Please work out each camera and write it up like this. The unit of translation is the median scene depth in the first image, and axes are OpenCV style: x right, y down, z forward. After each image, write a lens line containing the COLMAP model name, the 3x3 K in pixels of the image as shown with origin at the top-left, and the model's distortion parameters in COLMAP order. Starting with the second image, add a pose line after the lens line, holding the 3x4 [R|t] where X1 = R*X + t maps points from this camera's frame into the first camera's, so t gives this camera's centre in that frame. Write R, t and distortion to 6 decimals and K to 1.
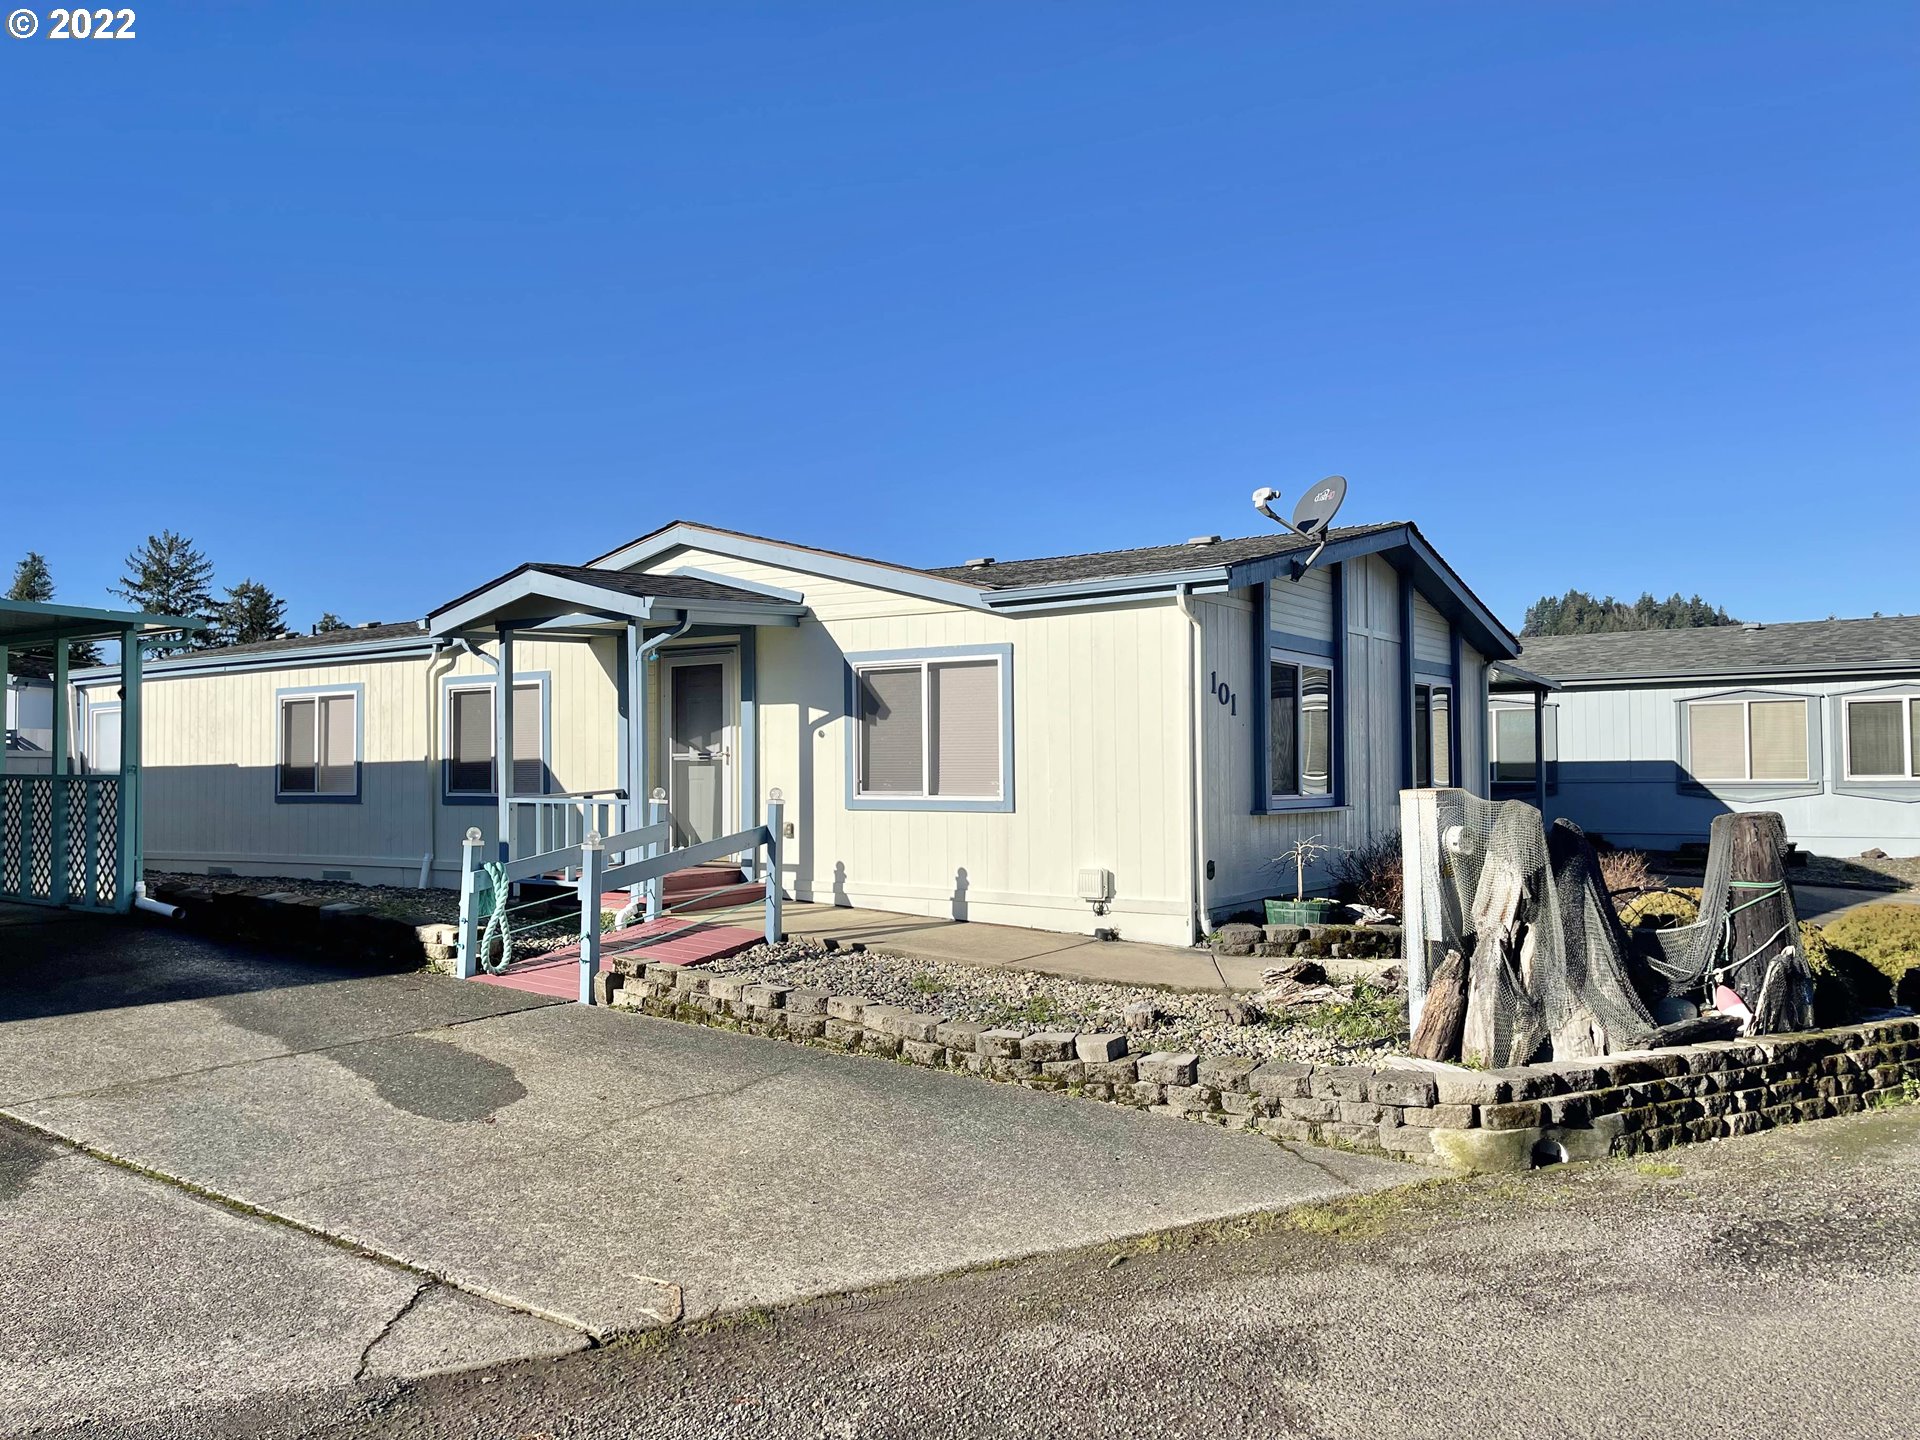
lens RADIAL K [[1585.7, 0, 960.0], [0, 1585.7, 720.0], [0, 0, 1]] dist [0.000573, -0.000240]
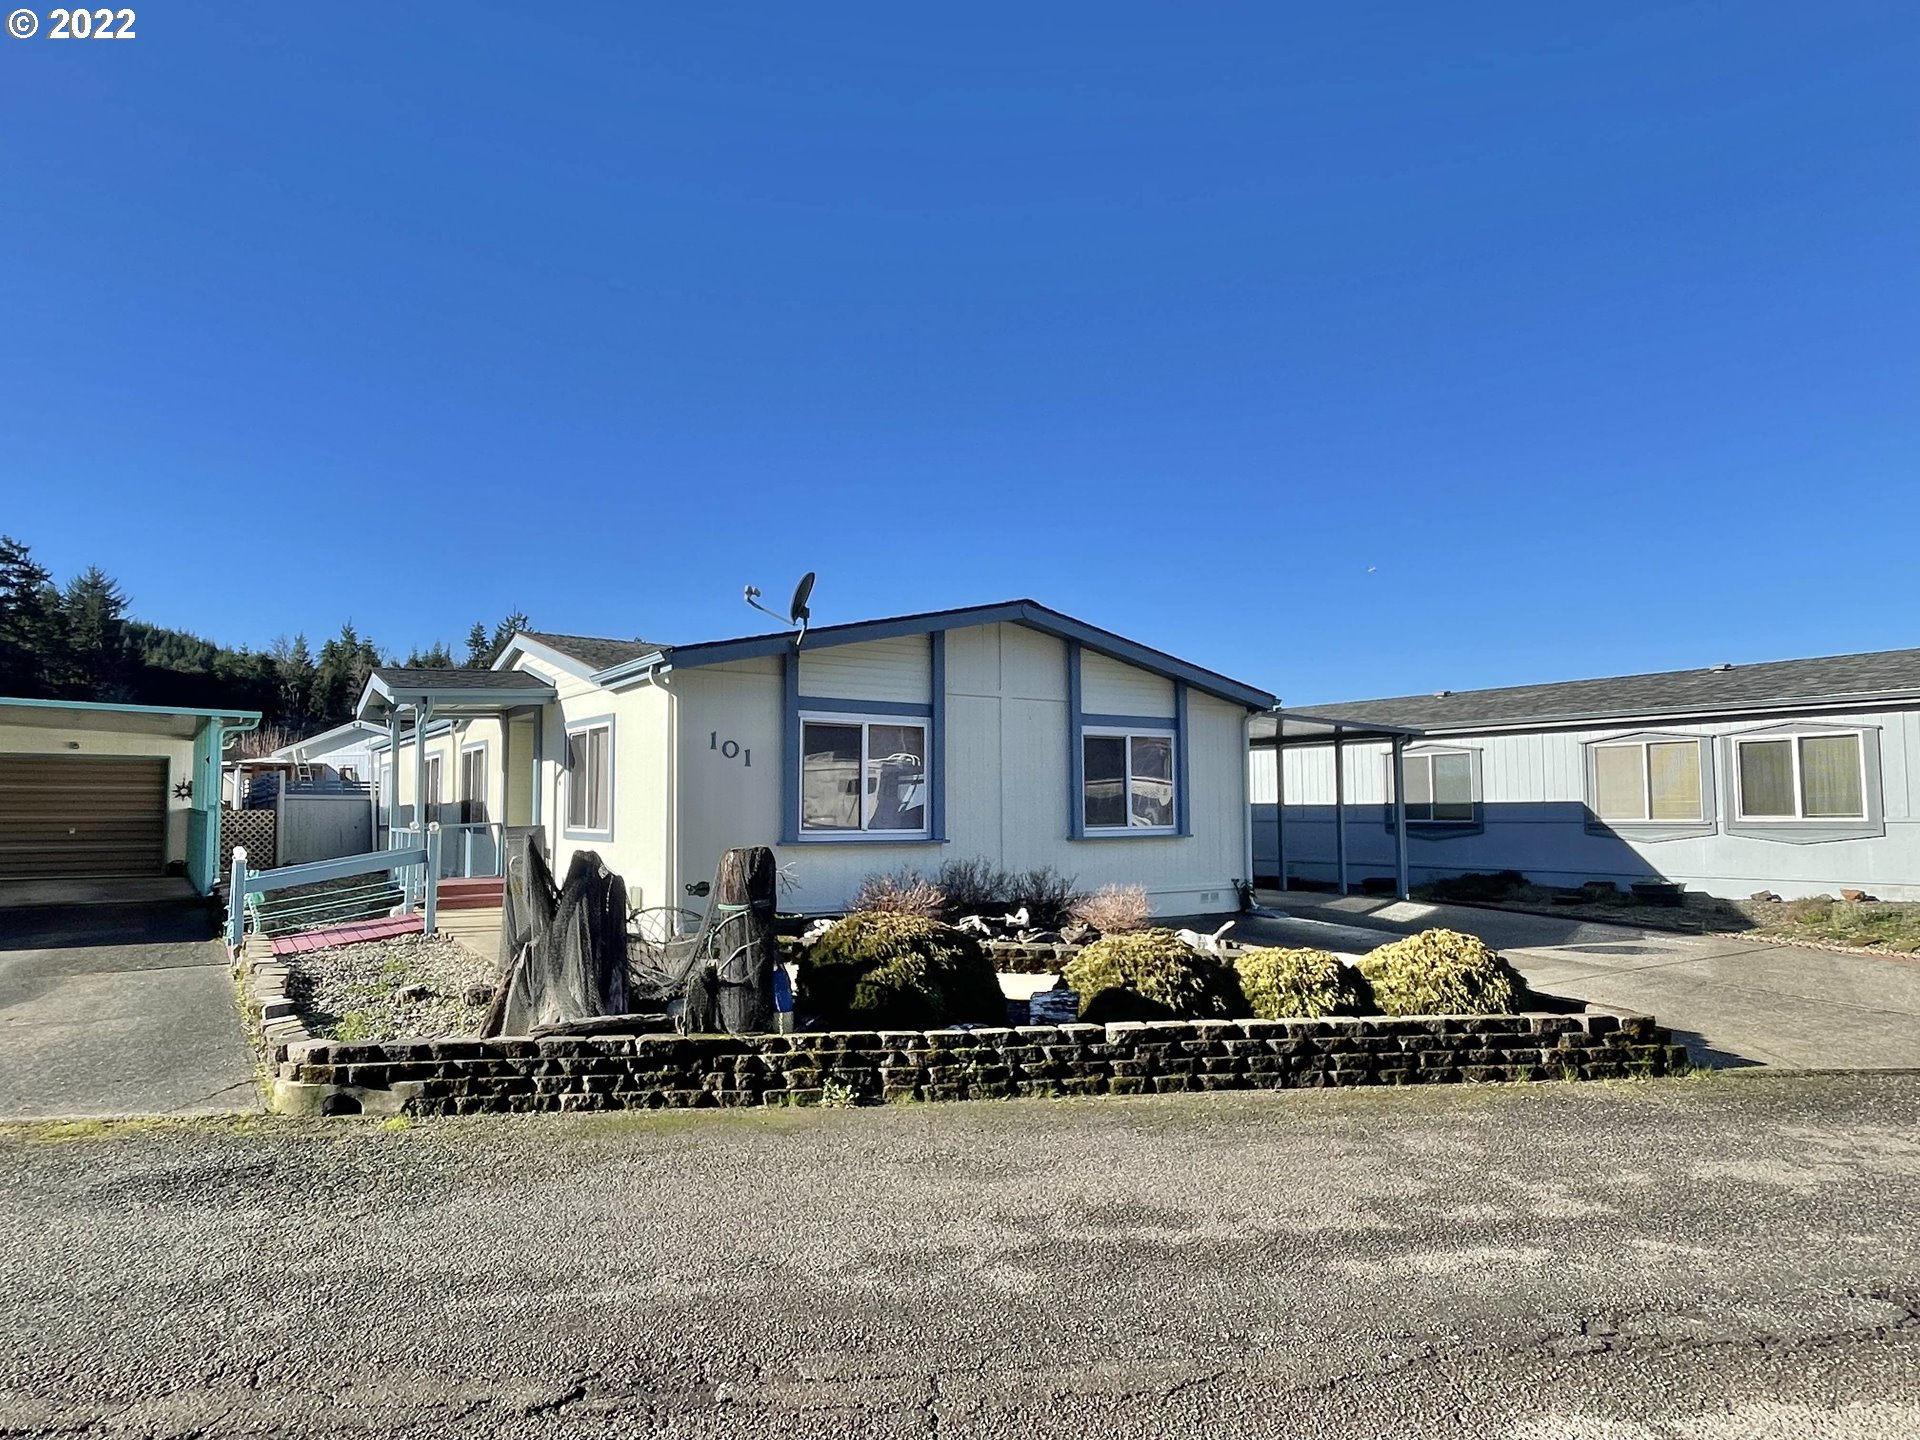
lens RADIAL K [[1282.2, 0, 960.0], [0, 1282.2, 720.0], [0, 0, 1]] dist [-0.005149, -0.002694]
pose [[0.923480, -0.025616, -0.382789, 0.723258], [0.010915, 0.999119, -0.040529, 0.003634], [0.383490, 0.033249, 0.922946, 0.126246]]
